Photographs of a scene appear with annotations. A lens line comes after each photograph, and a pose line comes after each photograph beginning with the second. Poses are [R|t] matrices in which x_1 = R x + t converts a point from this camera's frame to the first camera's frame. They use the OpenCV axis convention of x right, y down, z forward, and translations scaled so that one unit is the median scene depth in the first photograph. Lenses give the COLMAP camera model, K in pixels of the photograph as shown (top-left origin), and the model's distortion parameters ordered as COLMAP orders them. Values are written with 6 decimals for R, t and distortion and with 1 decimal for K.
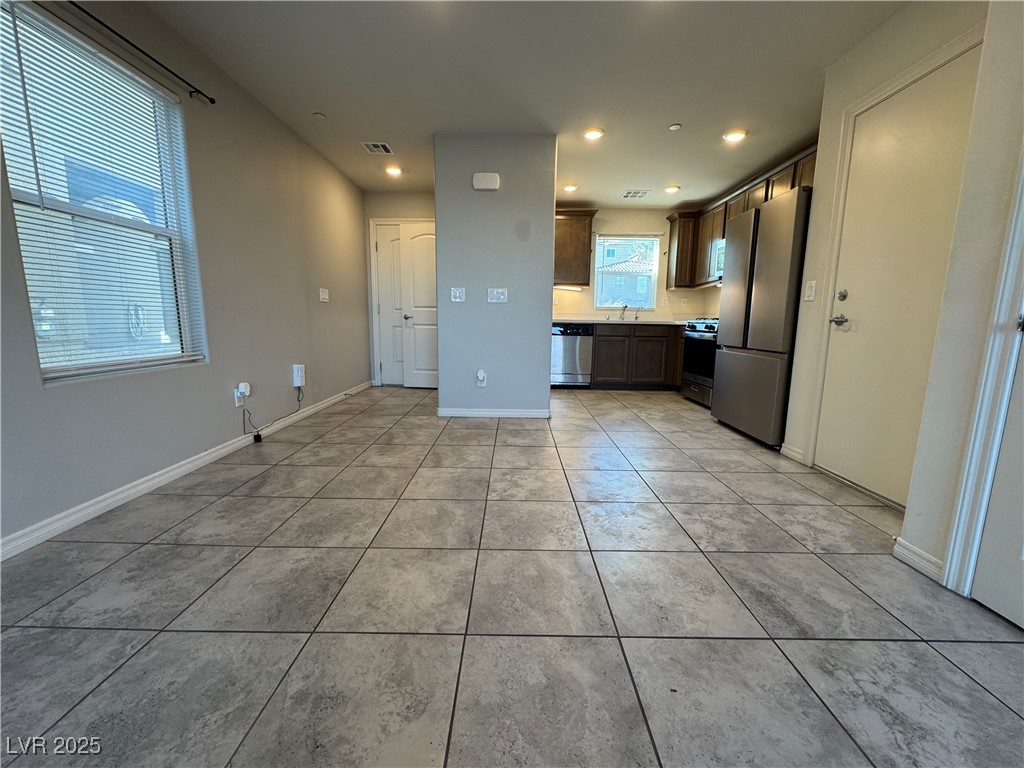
lens RADIAL K [[406.6, 0, 512.5], [0, 406.6, 381.8], [0, 0, 1]] dist [-0.003364, 0.000214]
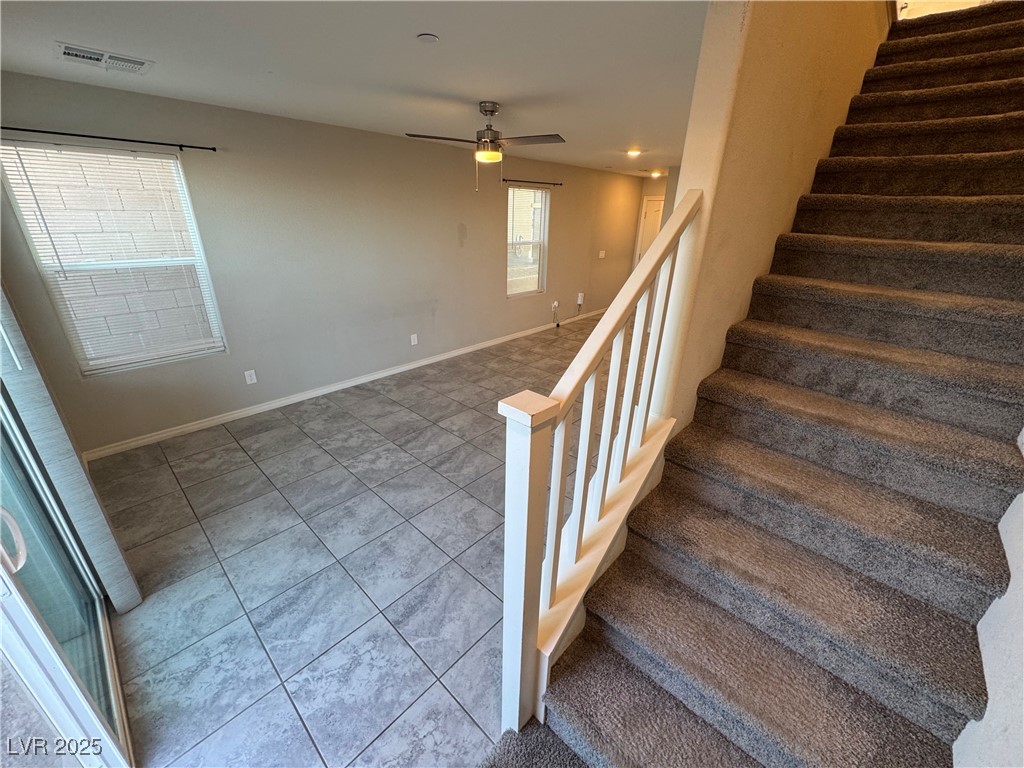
lens RADIAL K [[406.6, 0, 512.5], [0, 406.6, 381.8], [0, 0, 1]] dist [-0.003364, 0.000214]
pose [[0.737097, 0.264114, -0.622039, 0.756544], [-0.115850, 0.956224, 0.268729, -0.155805], [0.665783, -0.126016, 0.735427, -0.984084]]
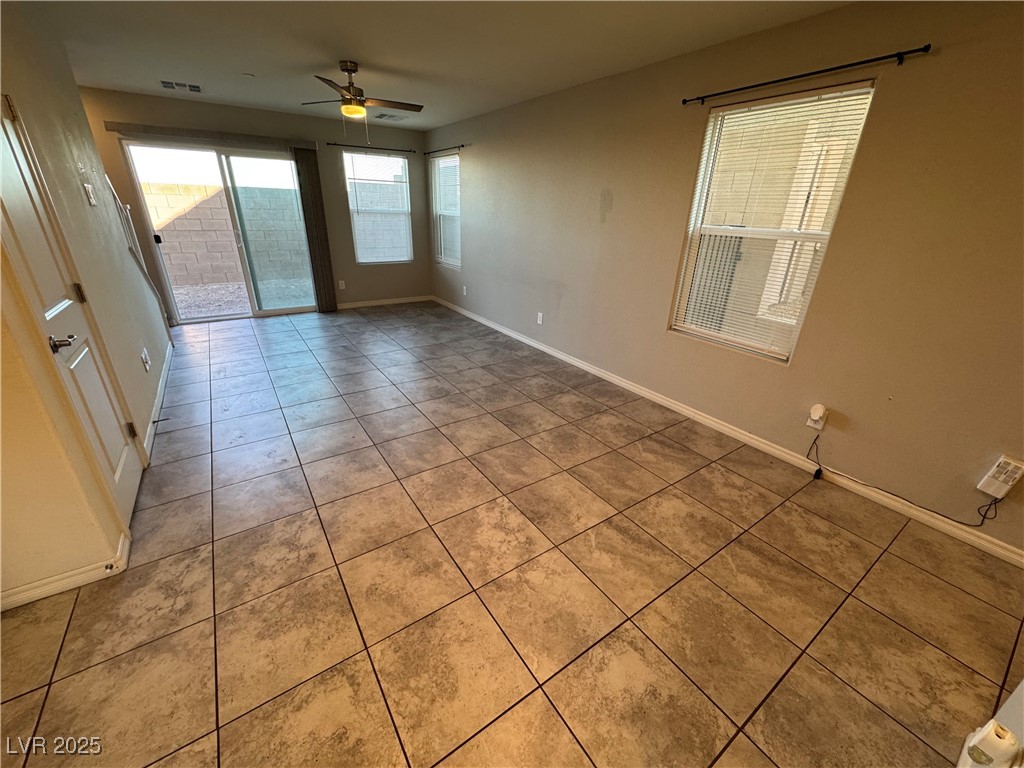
lens RADIAL K [[406.6, 0, 512.5], [0, 406.6, 381.8], [0, 0, 1]] dist [-0.003364, 0.000214]
pose [[-0.820957, 0.187579, -0.539299, 0.331249], [-0.128133, 0.859888, 0.494140, -0.379358], [0.556427, 0.474770, -0.681896, 1.180396]]
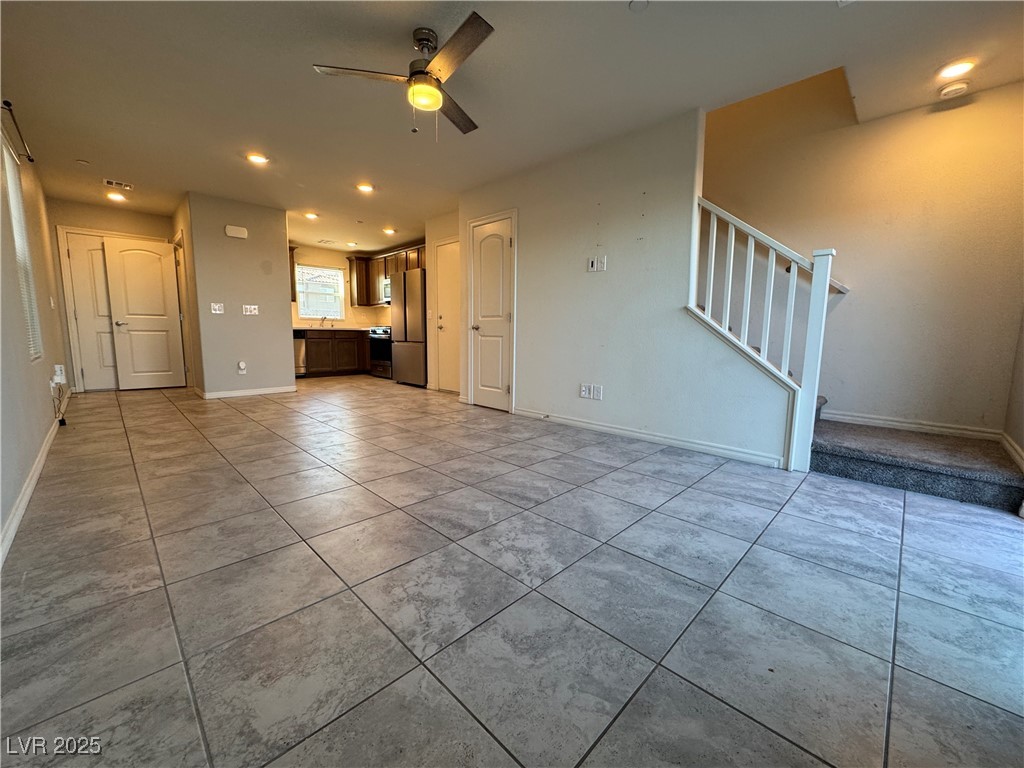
lens RADIAL K [[406.6, 0, 512.5], [0, 406.6, 381.8], [0, 0, 1]] dist [-0.003364, 0.000214]
pose [[0.700652, -0.091441, 0.707620, -0.553565], [0.104973, 0.994172, 0.024531, 0.136173], [-0.705739, 0.057094, 0.706168, -0.860750]]
